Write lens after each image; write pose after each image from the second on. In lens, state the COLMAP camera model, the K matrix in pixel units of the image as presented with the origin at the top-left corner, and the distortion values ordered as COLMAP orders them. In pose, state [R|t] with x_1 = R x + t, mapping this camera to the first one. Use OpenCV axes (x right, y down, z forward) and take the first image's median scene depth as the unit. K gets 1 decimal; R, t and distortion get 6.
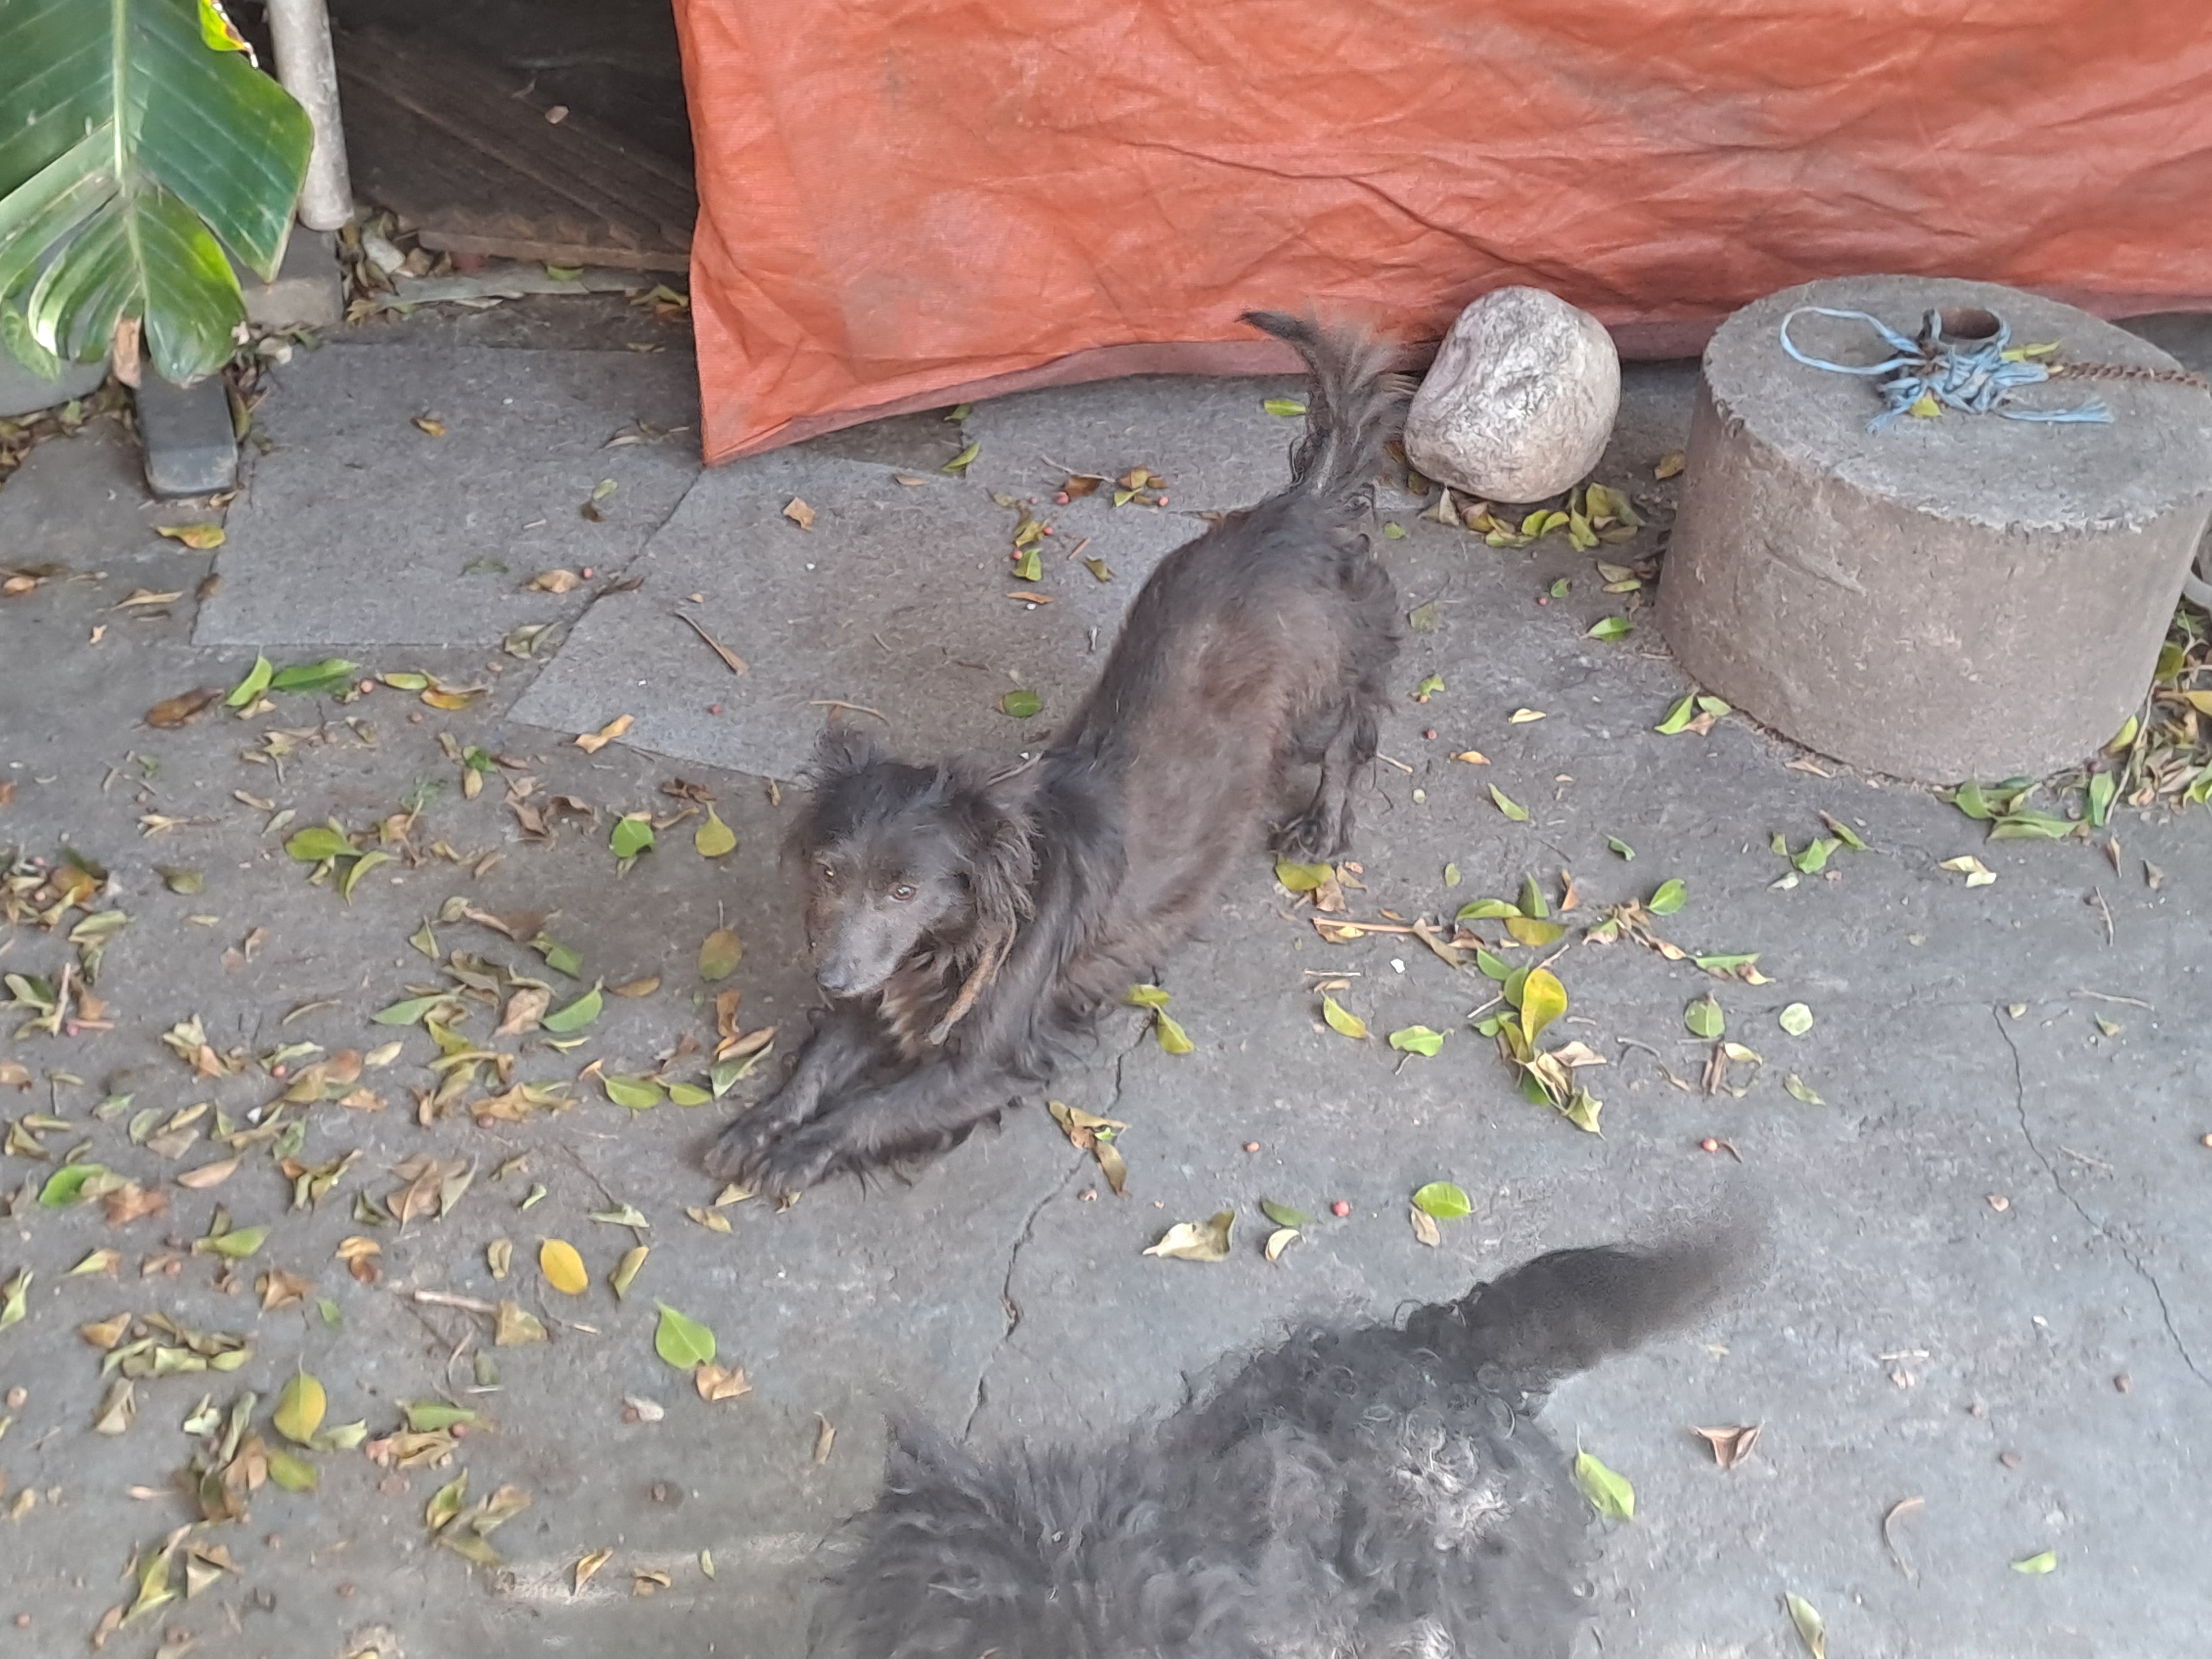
lens RADIAL K [[2911.8, 0, 1106.0], [0, 2911.8, 829.5], [0, 0, 1]] dist [0.128813, -0.256556]
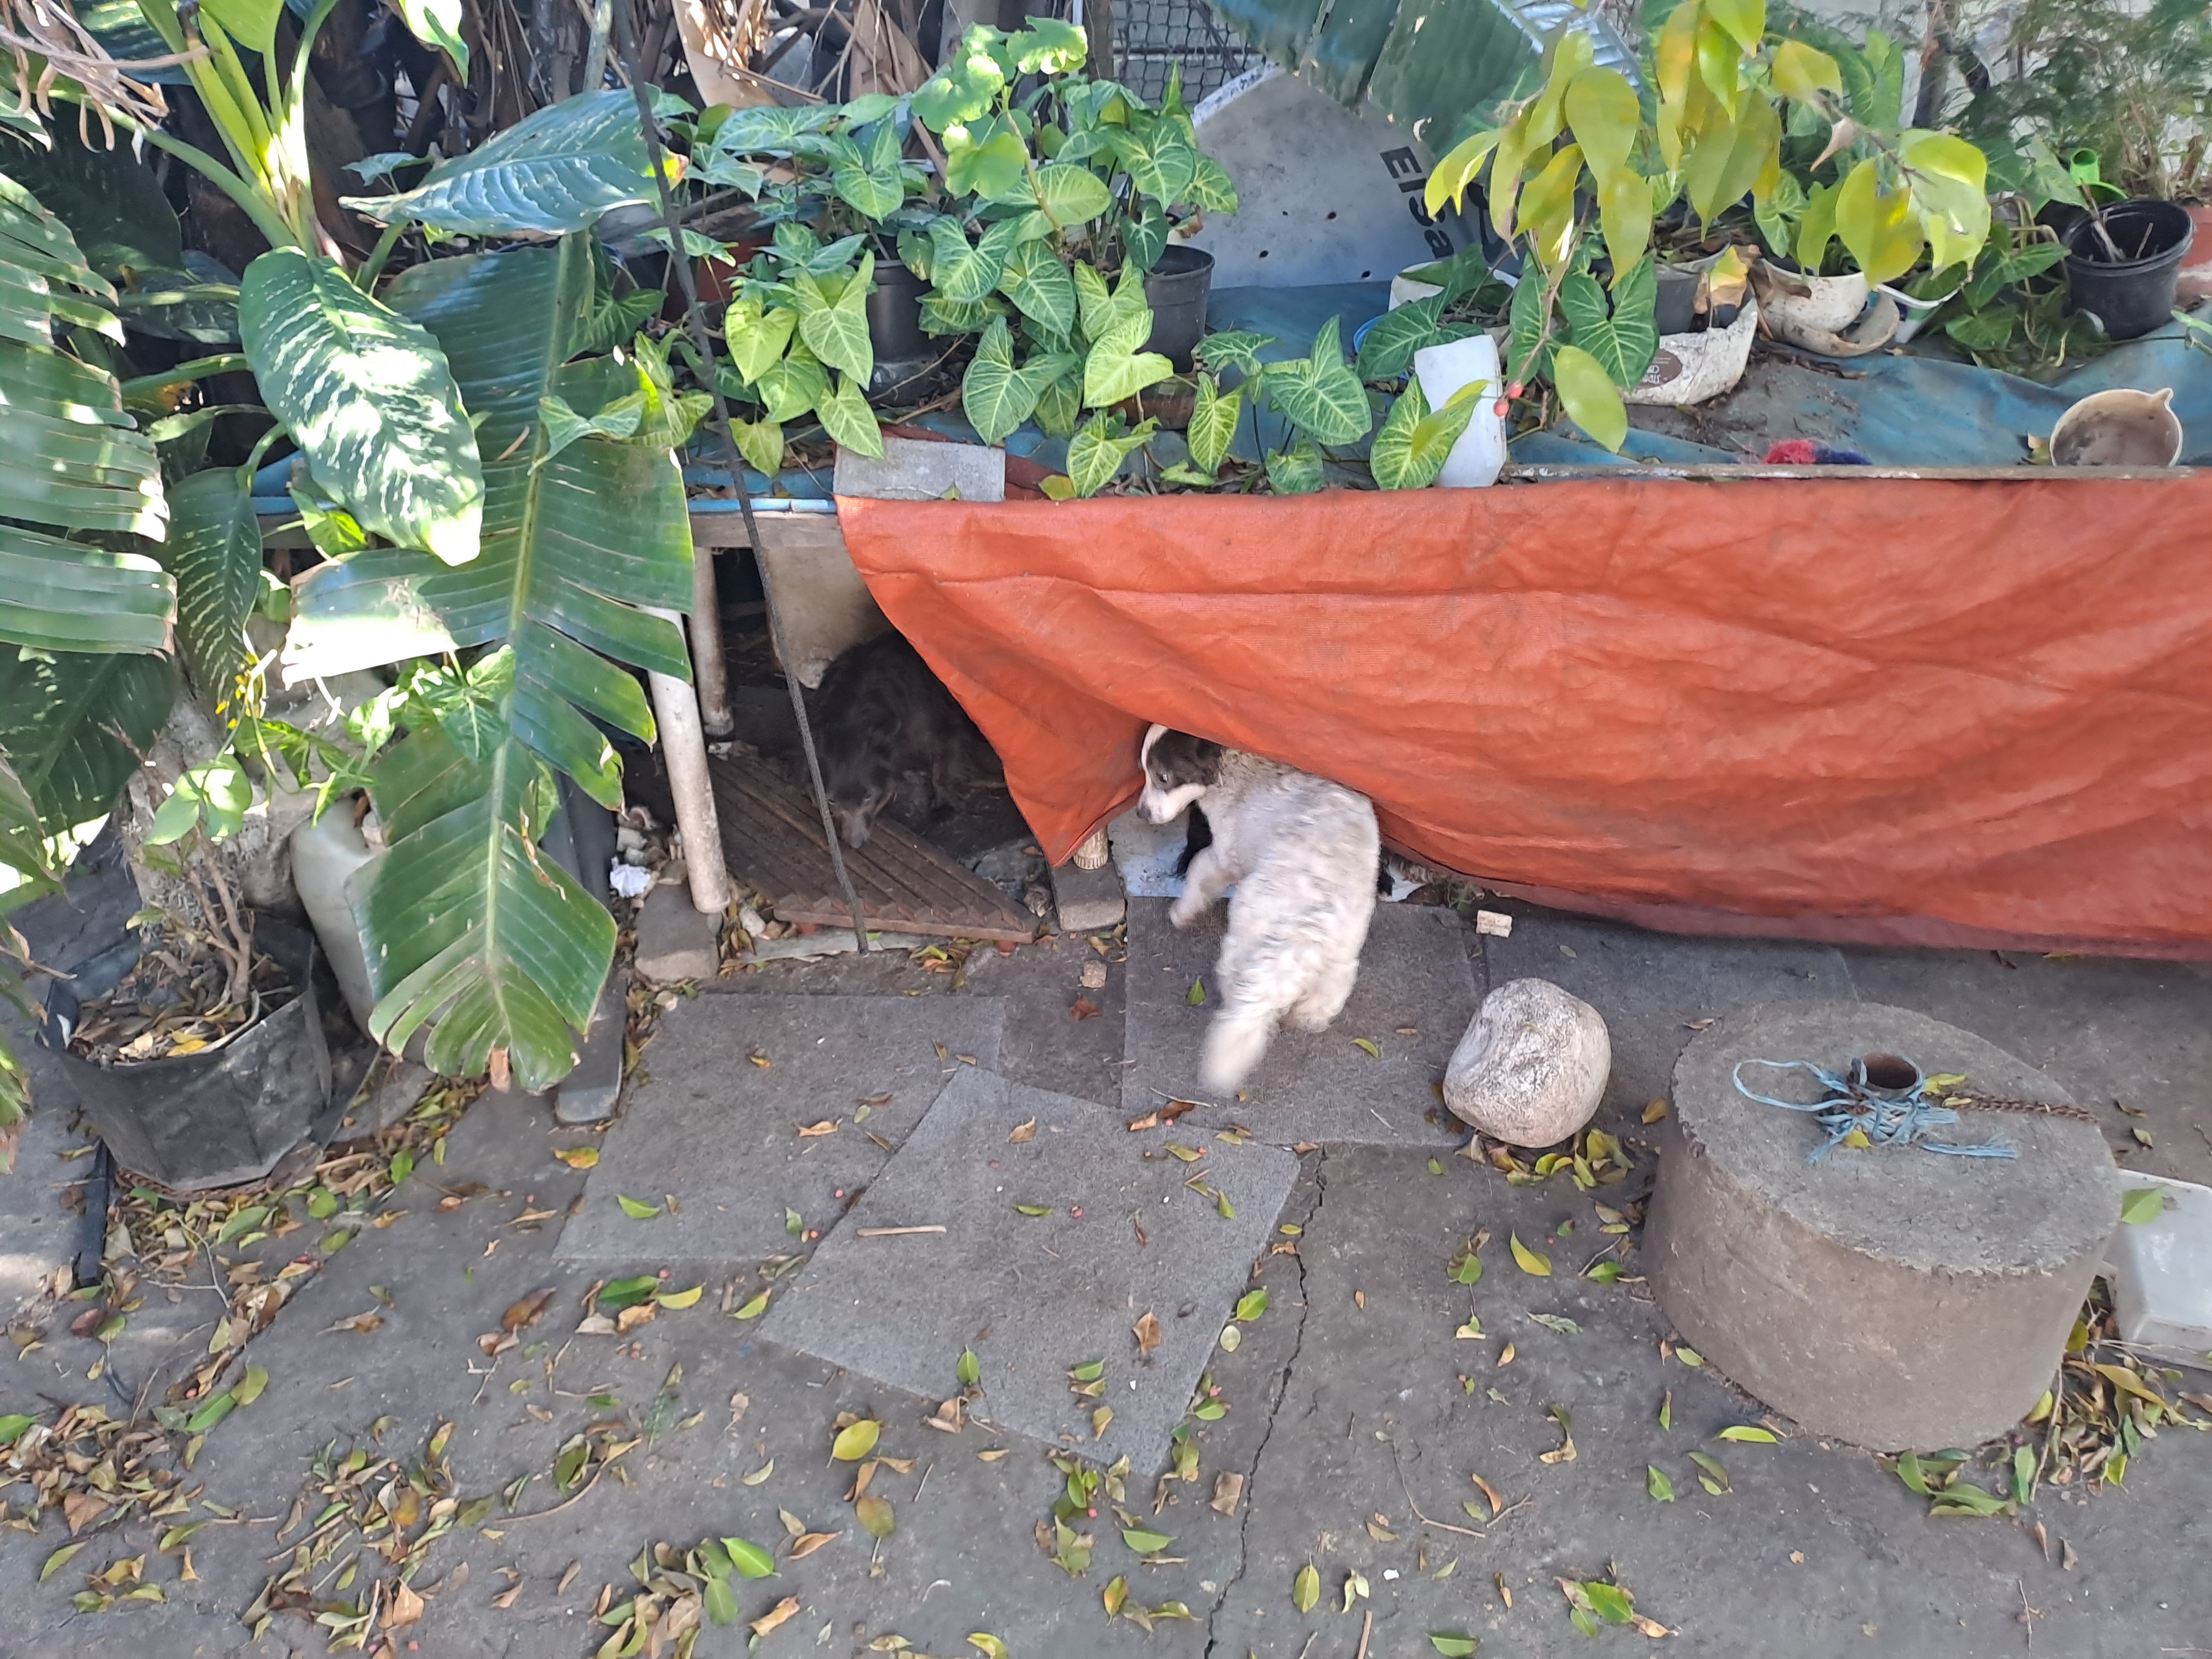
lens RADIAL K [[1632.1, 0, 1095.8], [0, 1632.1, 785.1], [0, 0, 1]] dist [0.040432, -0.063843]
pose [[0.987010, -0.003786, -0.160614, 0.068076], [-0.018516, 0.990380, -0.137130, -0.173707], [0.159588, 0.138323, 0.977445, 0.231835]]
